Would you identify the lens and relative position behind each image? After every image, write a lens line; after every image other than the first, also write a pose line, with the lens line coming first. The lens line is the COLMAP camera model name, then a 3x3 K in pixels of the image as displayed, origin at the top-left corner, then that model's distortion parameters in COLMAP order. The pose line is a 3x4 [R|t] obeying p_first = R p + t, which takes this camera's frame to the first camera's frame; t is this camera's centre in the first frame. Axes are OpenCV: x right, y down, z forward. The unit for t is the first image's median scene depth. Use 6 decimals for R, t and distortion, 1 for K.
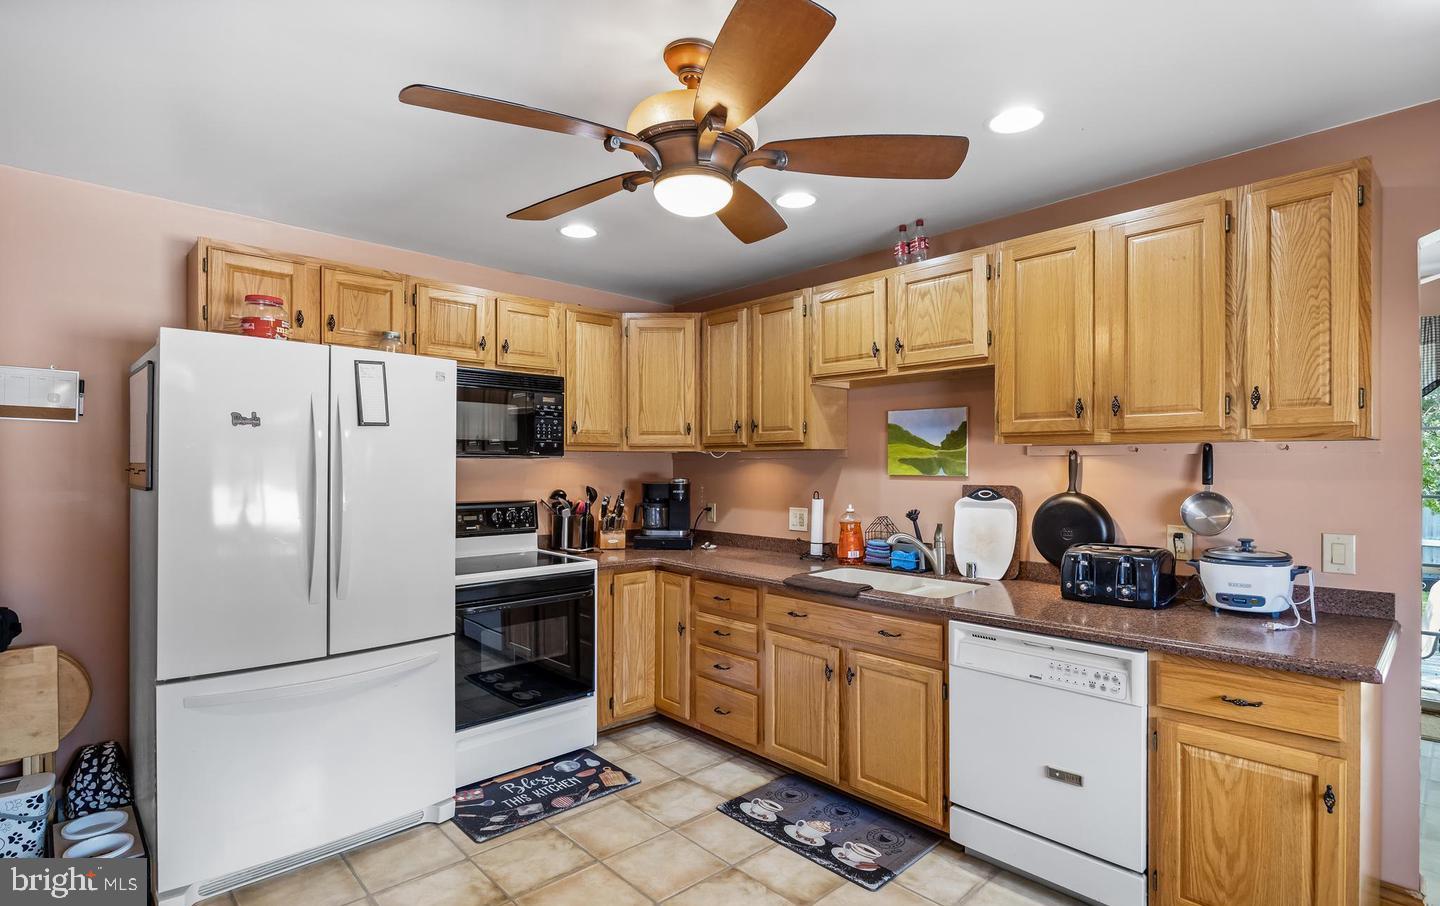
lens RADIAL K [[713.1, 0, 714.2], [0, 713.1, 463.3], [0, 0, 1]] dist [-0.003372, 0.000044]
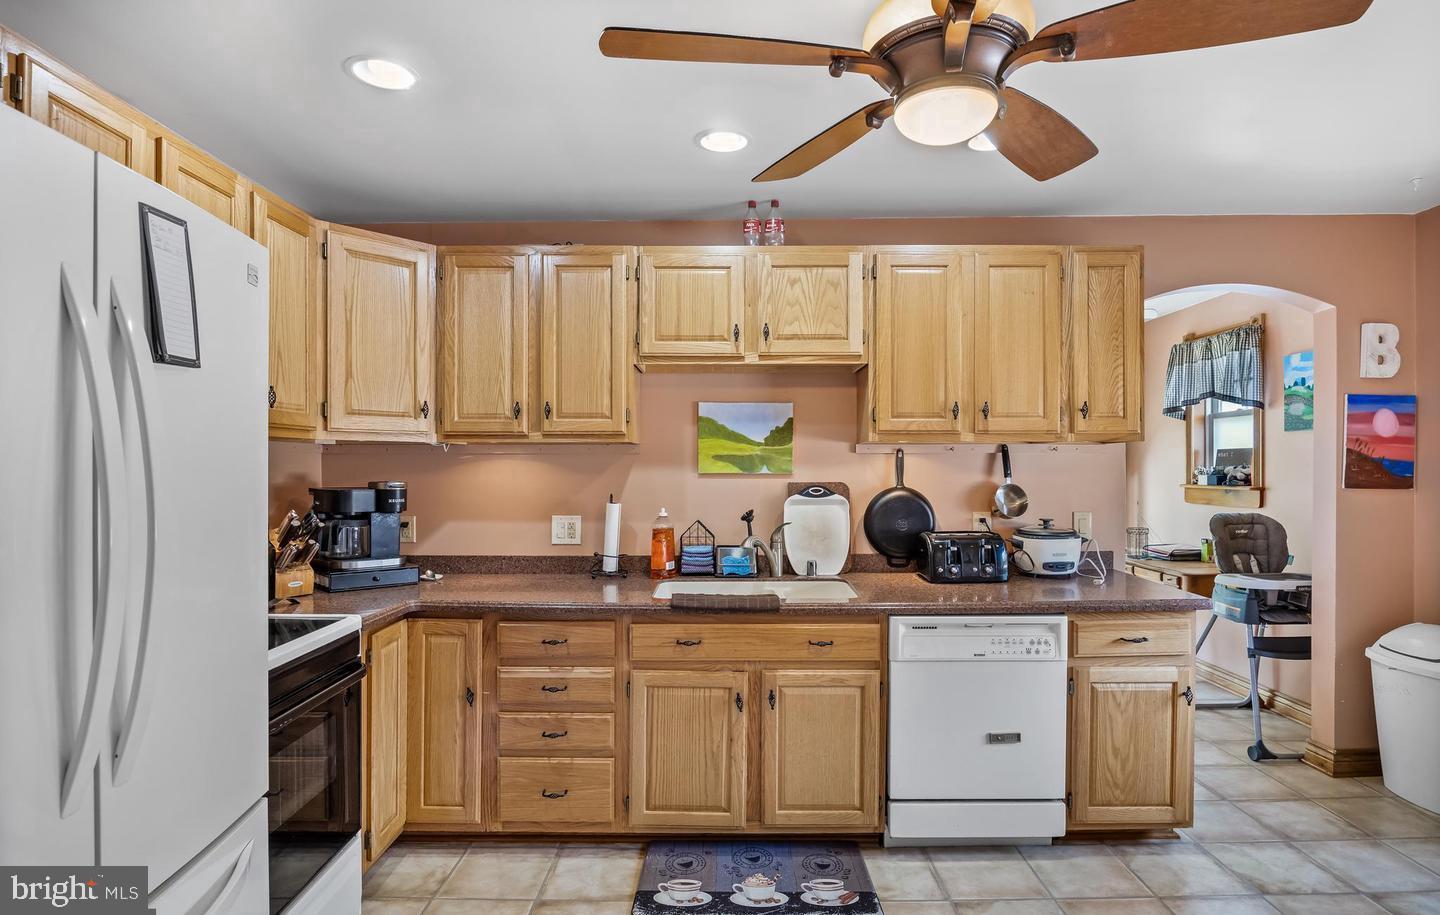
lens RADIAL K [[764.6, 0, 728.8], [0, 764.6, 467.0], [0, 0, 1]] dist [-0.001323, 0.001188]
pose [[0.676970, -0.000421, 0.736011, -0.512164], [-0.001172, 0.999998, 0.001650, 0.008113], [-0.736010, -0.001980, 0.676968, 0.375066]]
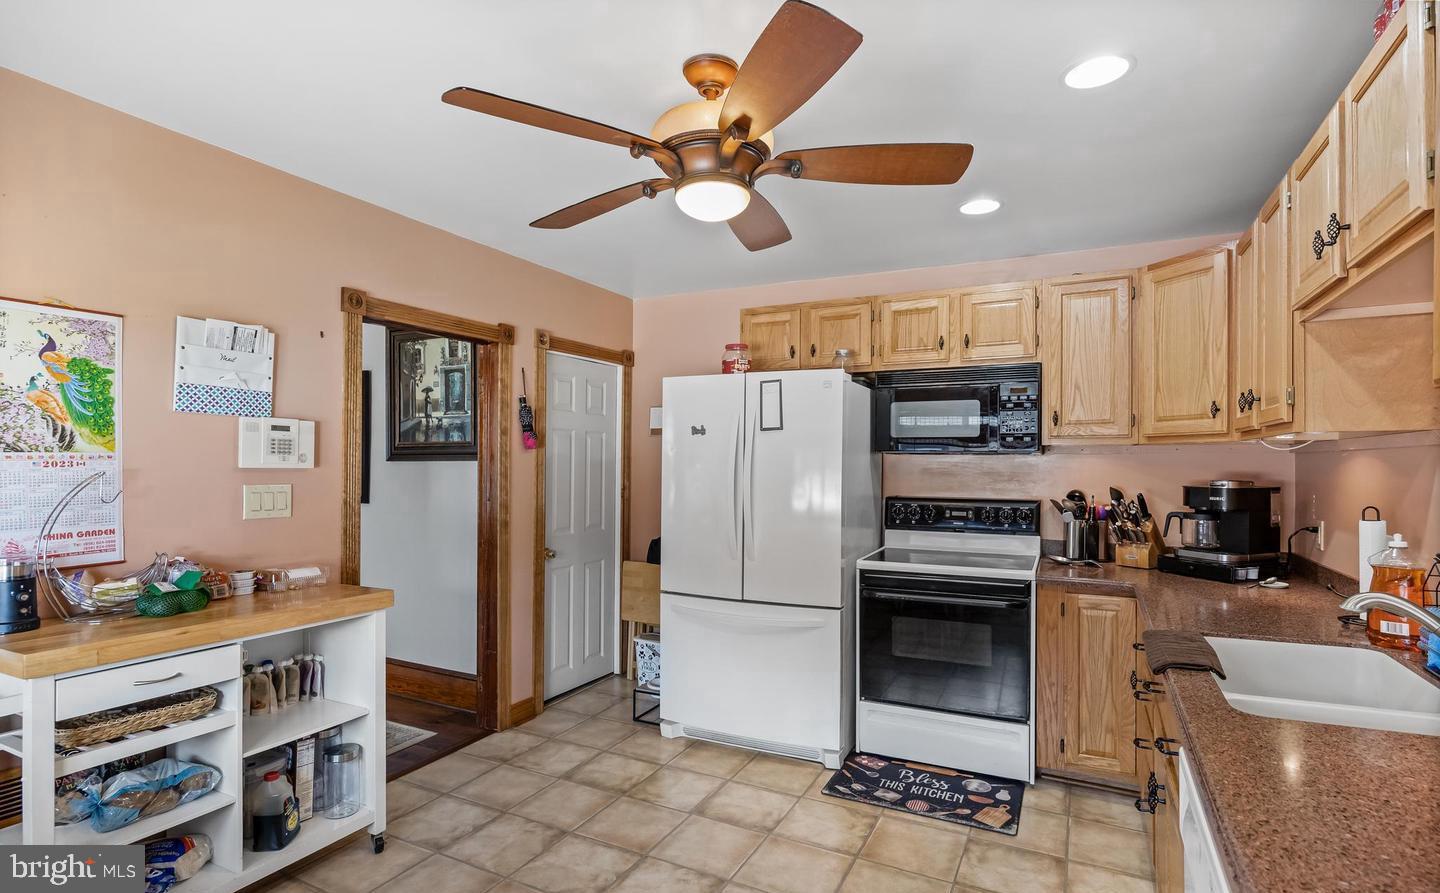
lens RADIAL K [[708.8, 0, 723.8], [0, 708.8, 455.3], [0, 0, 1]] dist [-0.007173, -0.000587]
pose [[0.345511, -0.008744, -0.938374, 0.602558], [0.000202, 0.999957, -0.009243, 0.003845], [0.938415, 0.003004, 0.345498, 0.409312]]
